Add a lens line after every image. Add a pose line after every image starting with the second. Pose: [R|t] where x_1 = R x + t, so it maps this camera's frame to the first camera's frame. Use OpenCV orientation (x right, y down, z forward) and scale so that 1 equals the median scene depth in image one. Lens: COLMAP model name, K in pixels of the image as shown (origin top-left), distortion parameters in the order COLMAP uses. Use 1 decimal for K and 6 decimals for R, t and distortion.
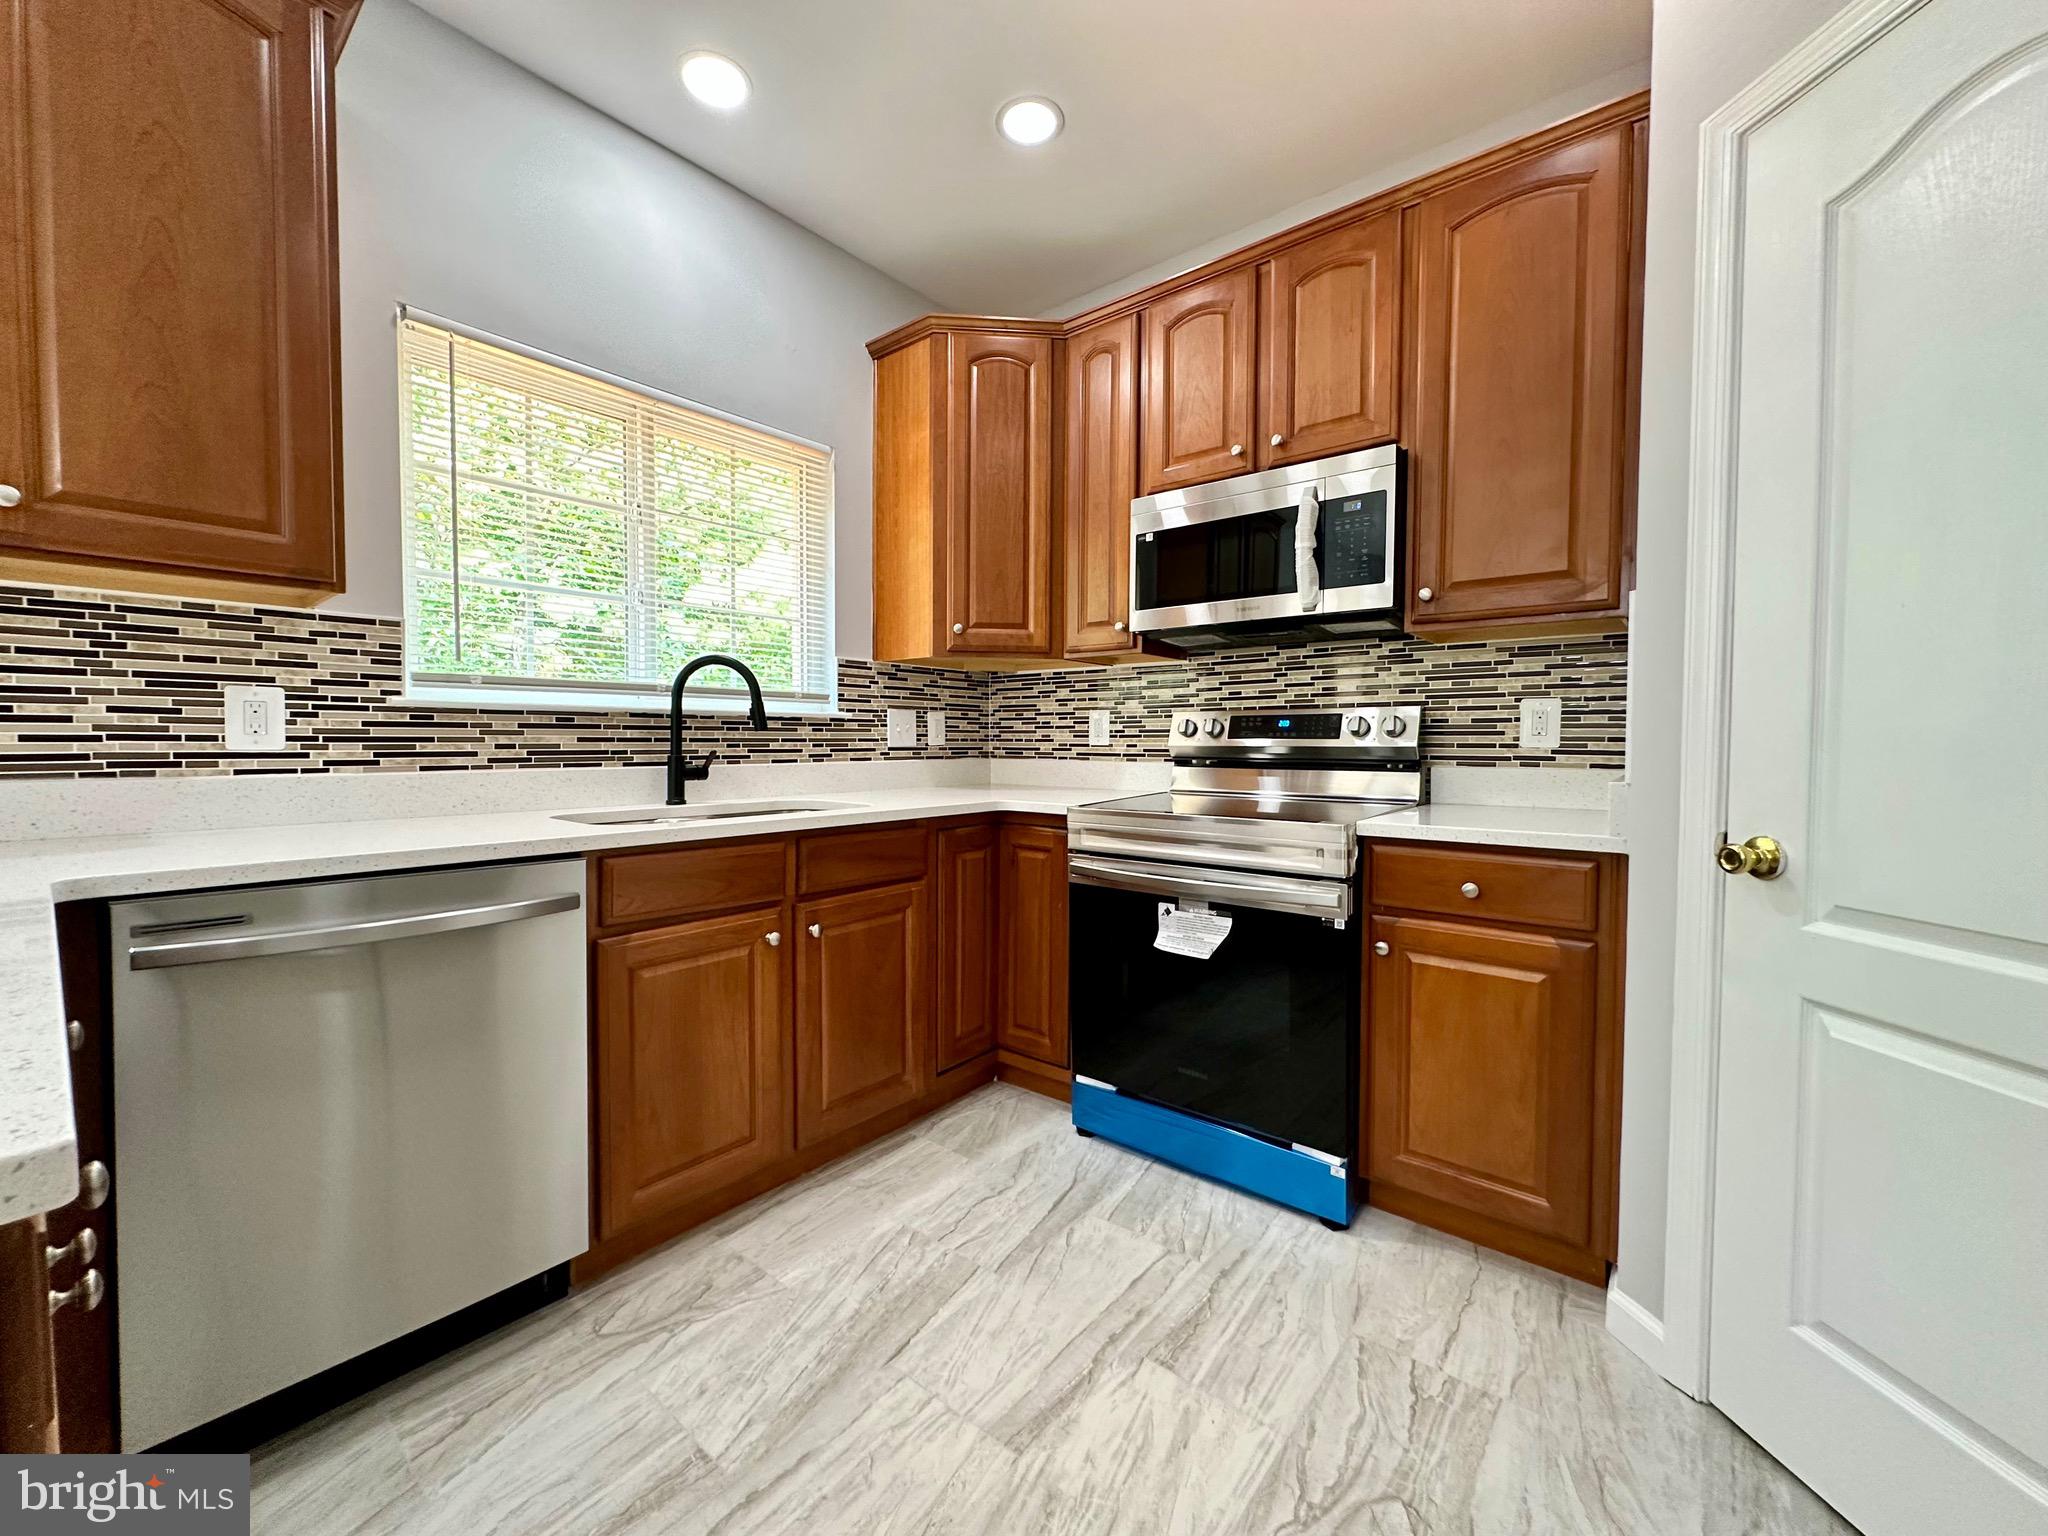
lens RADIAL K [[819.7, 0, 1024.9], [0, 819.7, 765.6], [0, 0, 1]] dist [-0.003282, 0.000905]
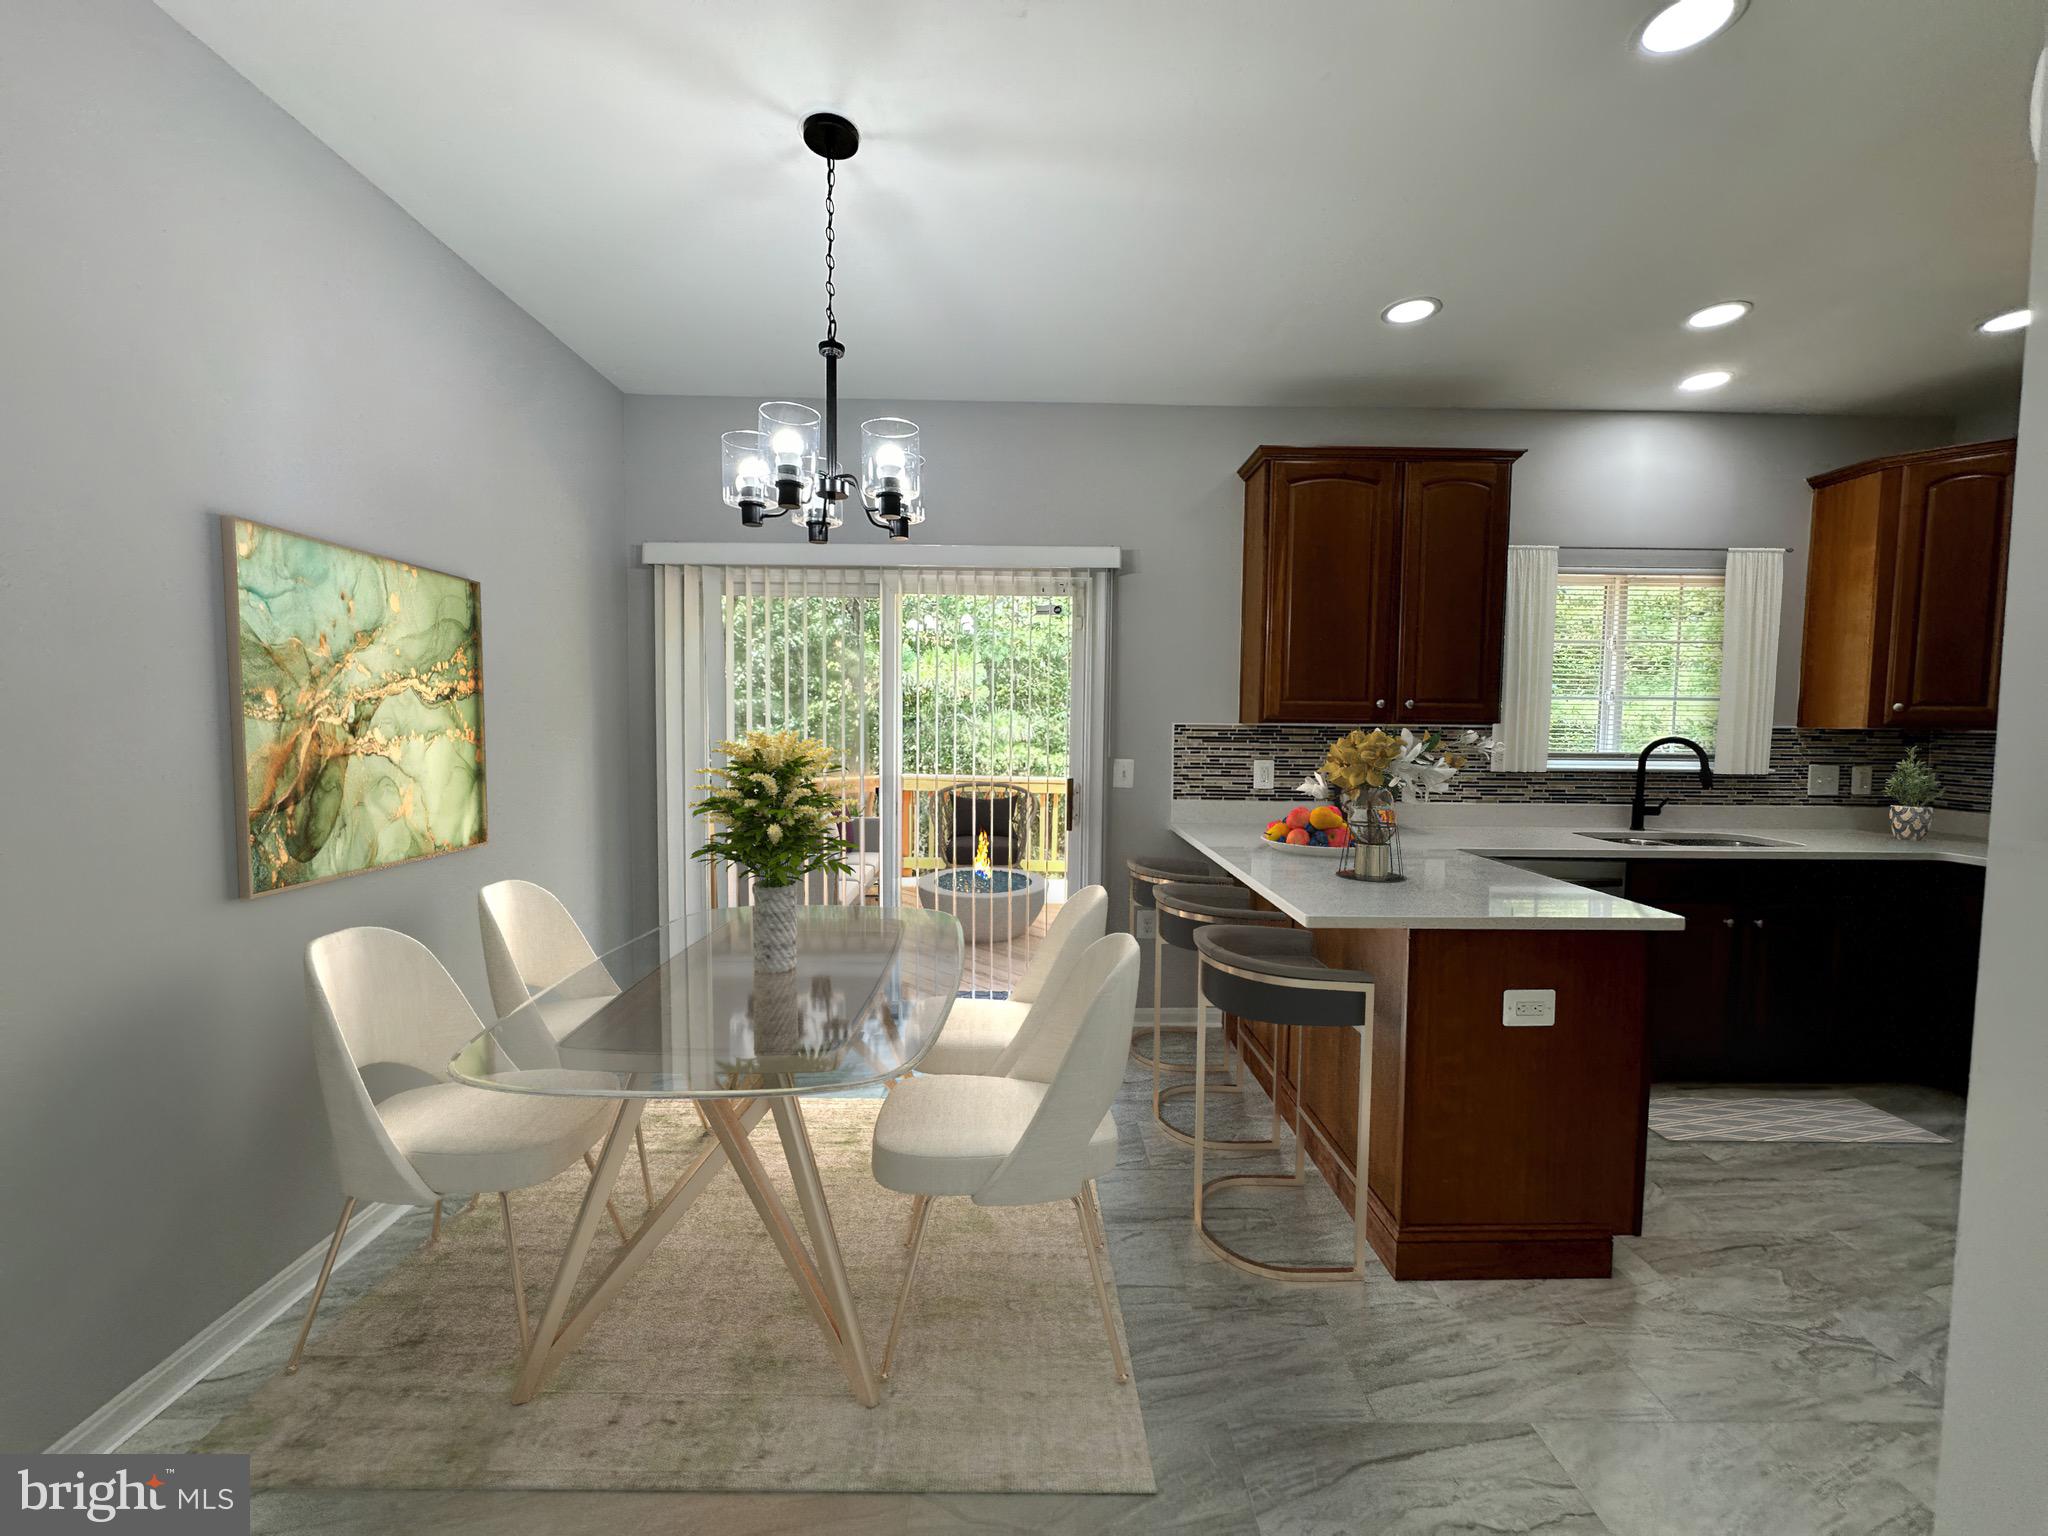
lens RADIAL K [[819.7, 0, 1024.9], [0, 819.7, 765.6], [0, 0, 1]] dist [-0.003282, 0.000905]
pose [[0.647173, 0.047769, -0.760845, 0.009974], [-0.032702, 0.998856, 0.034895, -0.105076], [0.761641, 0.002298, 0.647995, -1.044238]]
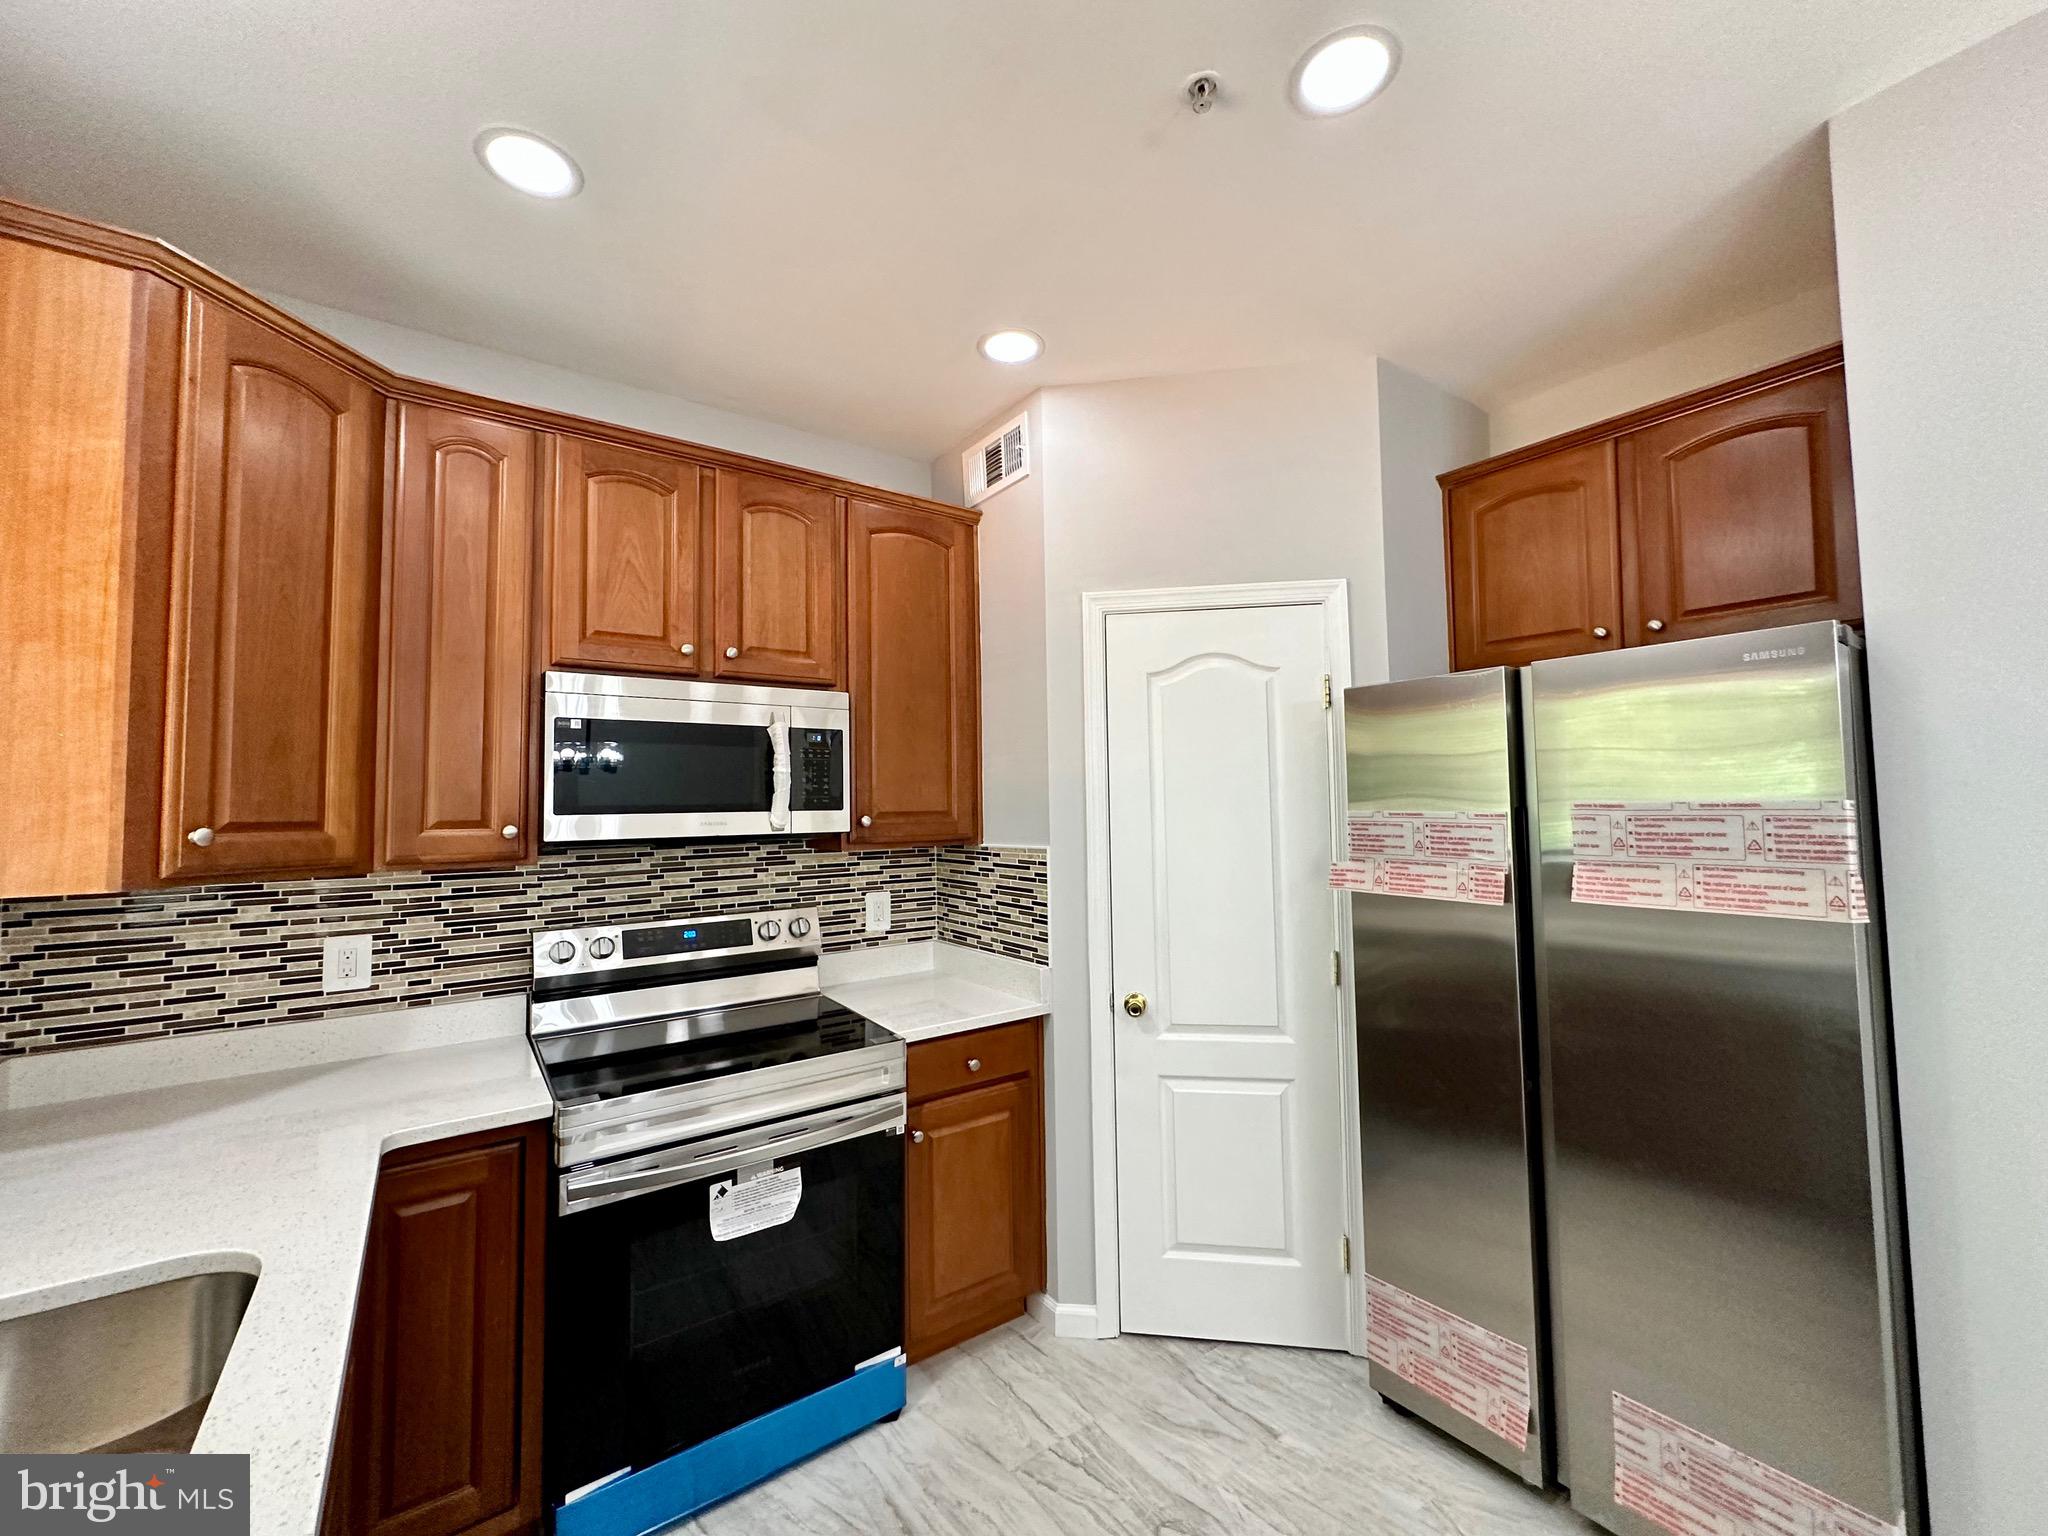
lens RADIAL K [[819.7, 0, 1024.9], [0, 819.7, 765.6], [0, 0, 1]] dist [-0.003282, 0.000905]
pose [[0.254064, 0.043791, 0.966196, -0.606977], [0.050022, 0.997043, -0.058342, -0.205498], [-0.965893, 0.063154, 0.251122, 0.461397]]
